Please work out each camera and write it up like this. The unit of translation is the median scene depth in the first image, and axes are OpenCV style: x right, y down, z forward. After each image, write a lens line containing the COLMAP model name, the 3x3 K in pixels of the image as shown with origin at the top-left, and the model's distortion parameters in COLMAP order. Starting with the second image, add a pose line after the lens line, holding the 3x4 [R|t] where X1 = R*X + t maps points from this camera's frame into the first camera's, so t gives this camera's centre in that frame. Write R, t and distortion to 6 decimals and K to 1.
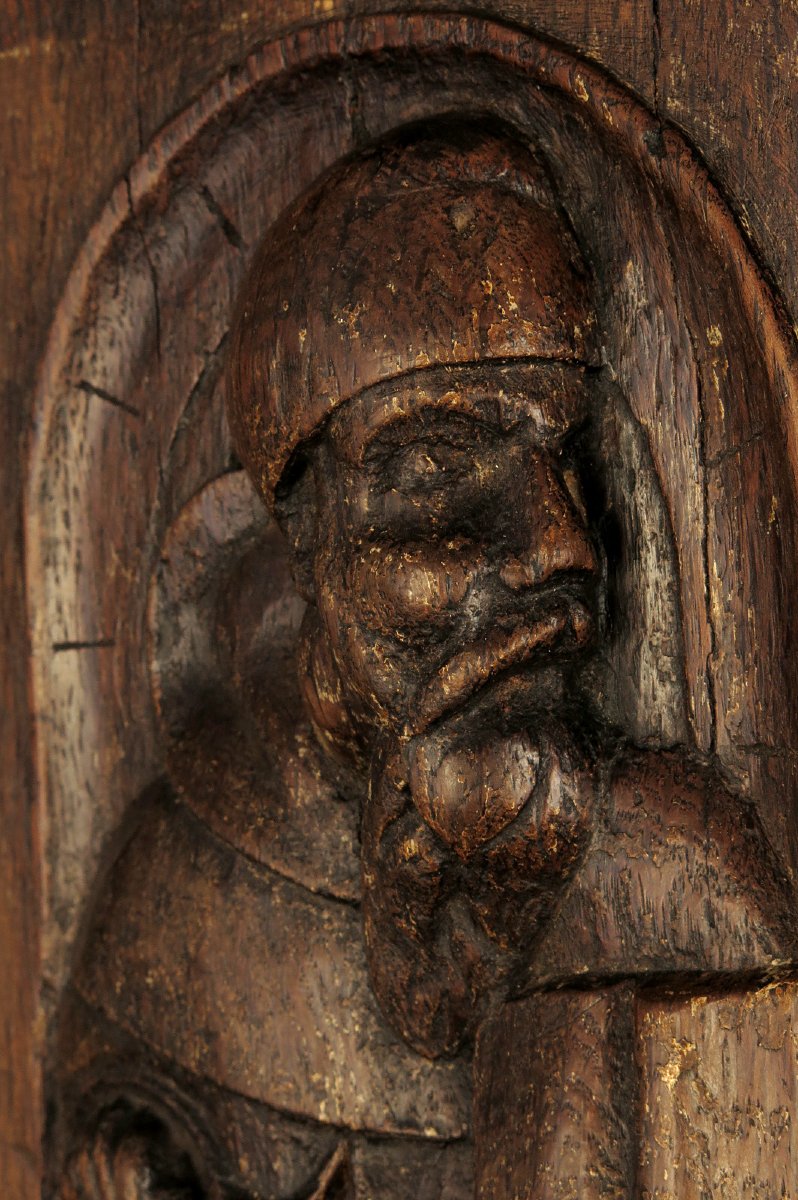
lens RADIAL K [[2696.5, 0, 399.7], [0, 2696.5, 605.8], [0, 0, 1]] dist [-0.120664, 0.000000]
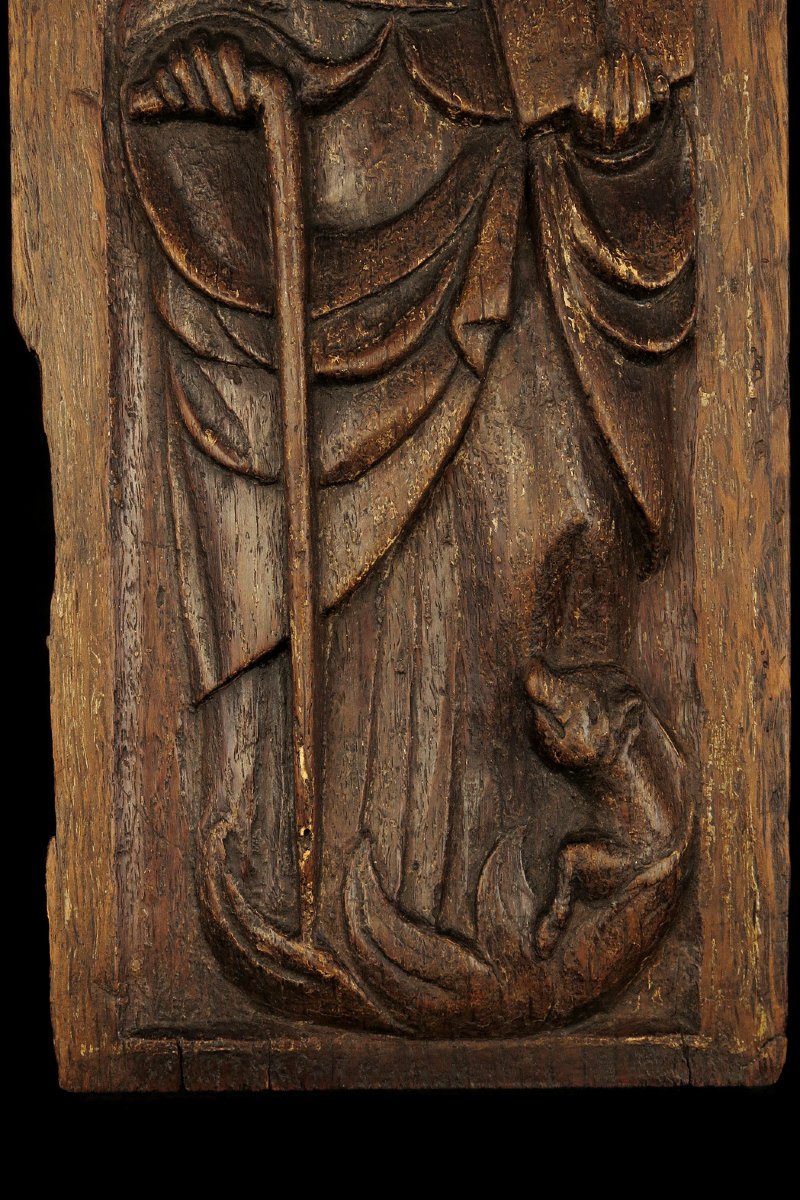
lens RADIAL K [[2612.5, 0, 404.2], [0, 2612.5, 634.8], [0, 0, 1]] dist [-0.106914, 0.000000]
pose [[0.749844, -0.022267, 0.661240, -1.228781], [0.048052, 0.998627, -0.020863, 0.682596], [-0.659867, 0.047418, 0.749884, -0.287688]]
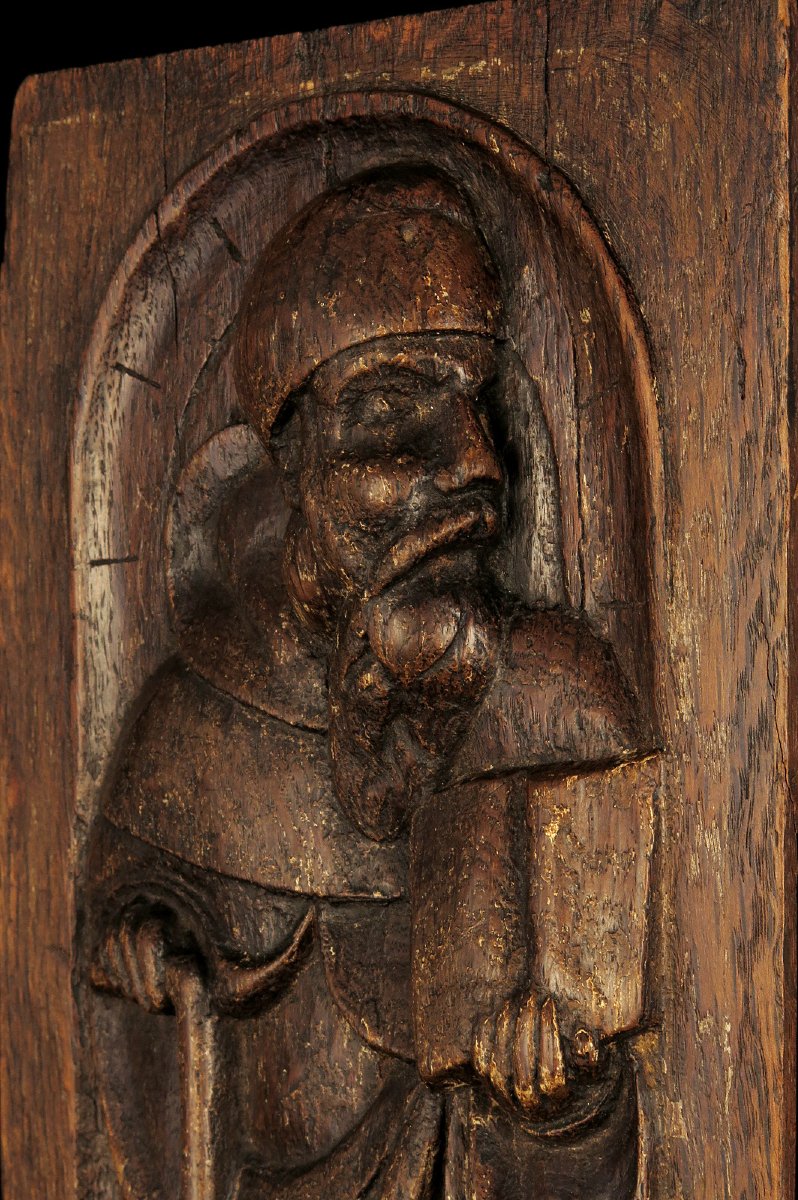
lens RADIAL K [[2696.5, 0, 391.6], [0, 2696.5, 643.0], [0, 0, 1]] dist [-0.120664, 0.000000]
pose [[0.998881, 0.011043, 0.045997, -0.048243], [-0.009368, 0.999291, -0.036465, 0.121892], [-0.046367, 0.035994, 0.998276, -0.403962]]
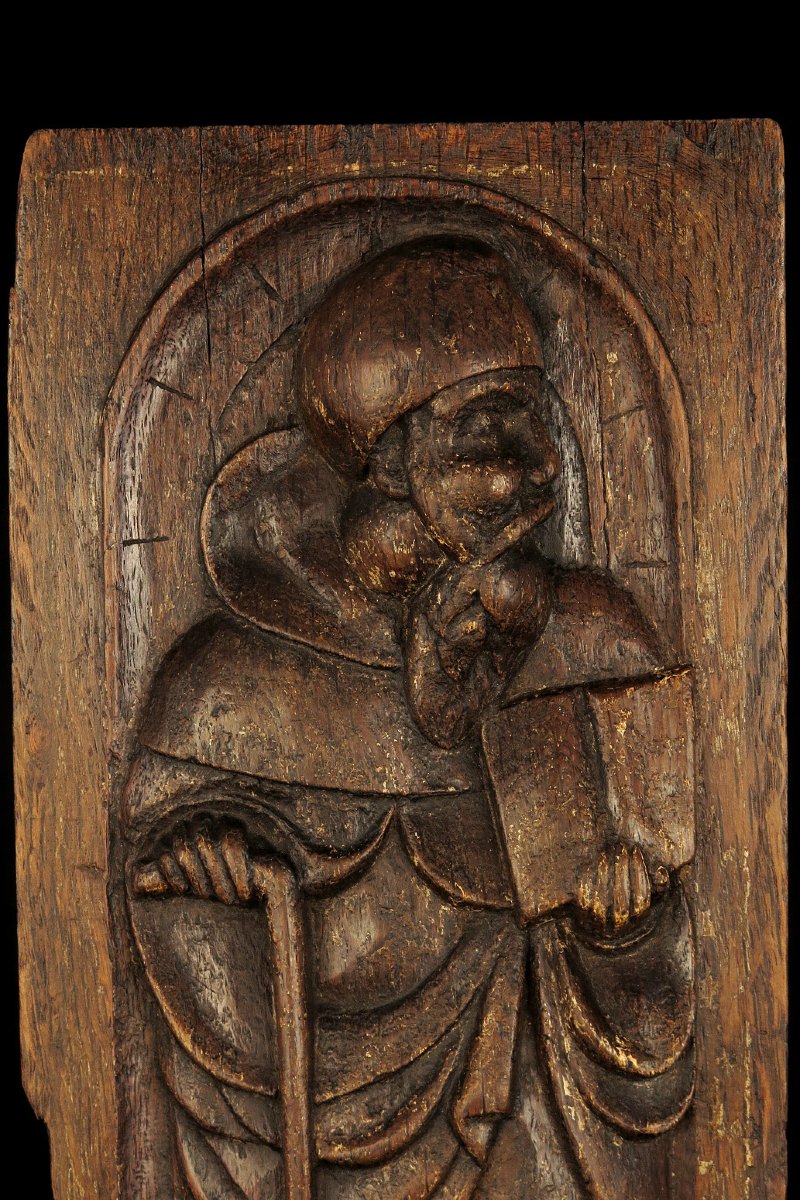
lens RADIAL K [[2612.5, 0, 384.3], [0, 2612.5, 621.4], [0, 0, 1]] dist [-0.106914, 0.000000]
pose [[0.759242, -0.028516, 0.650183, -1.221352], [0.048210, 0.998759, -0.012492, 0.106184], [-0.649020, 0.040830, 0.759675, -0.337742]]
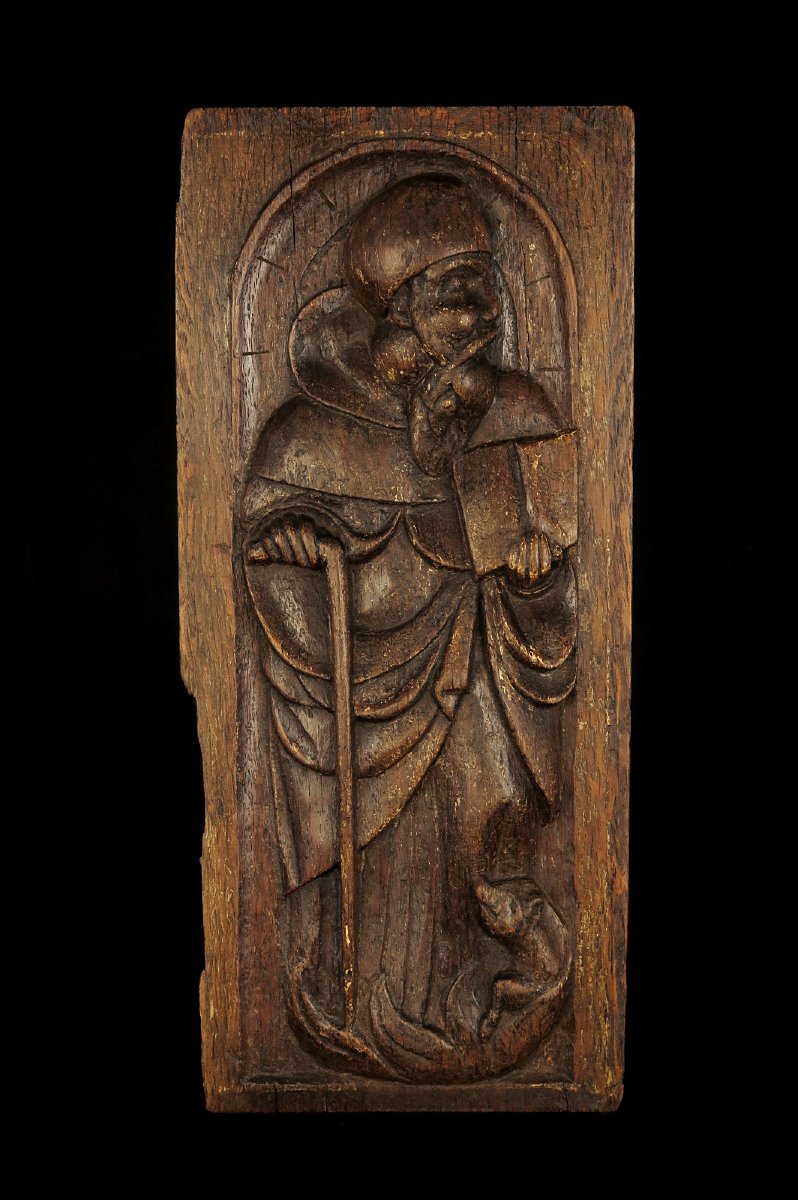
lens RADIAL K [[2199.0, 0, 389.2], [0, 2199.0, 607.3], [0, 0, 1]] dist [-0.097325, 0.000000]
pose [[0.754334, -0.060833, 0.653666, -1.770891], [0.040690, 0.998116, 0.045932, 0.208863], [-0.655229, -0.008051, 0.755388, -0.928472]]
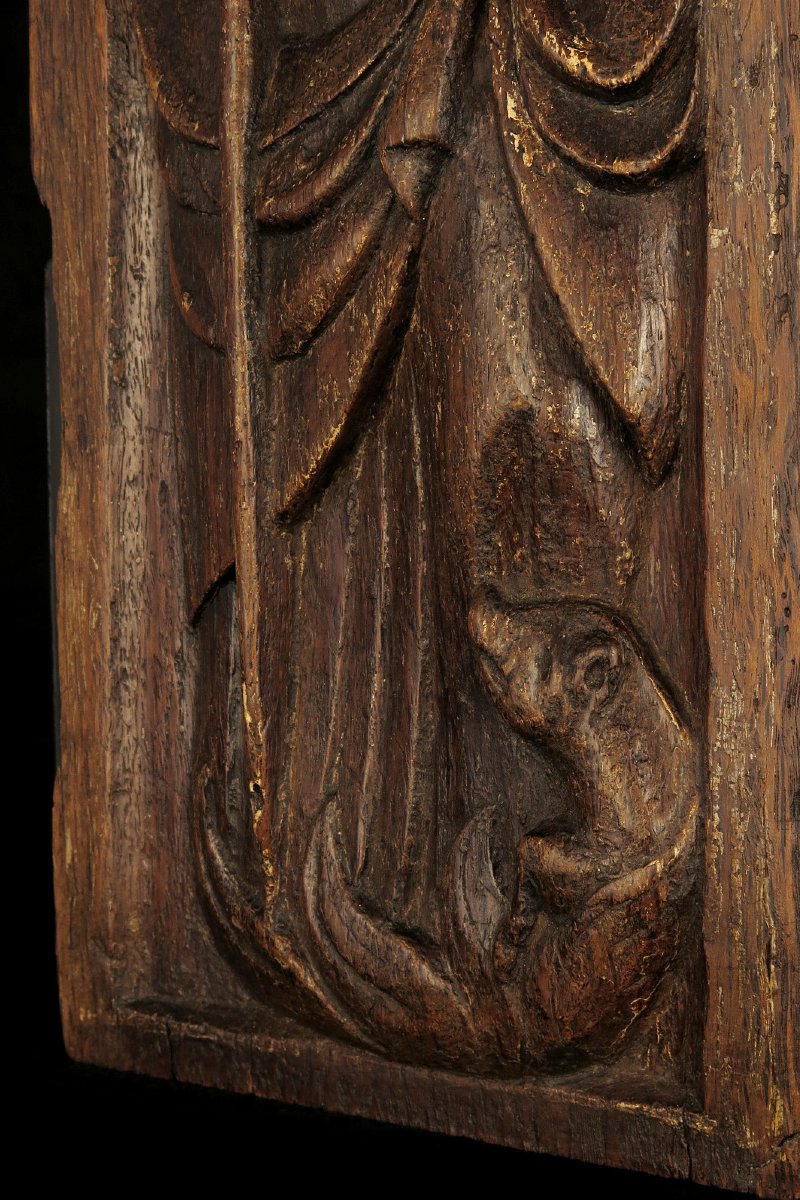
lens RADIAL K [[2696.5, 0, 420.5], [0, 2696.5, 656.9], [0, 0, 1]] dist [-0.120664, 0.000000]
pose [[0.996973, 0.008695, 0.077266, -0.094307], [-0.009711, 0.999871, 0.012781, 0.684258], [-0.077145, -0.013493, 0.996929, -0.401317]]
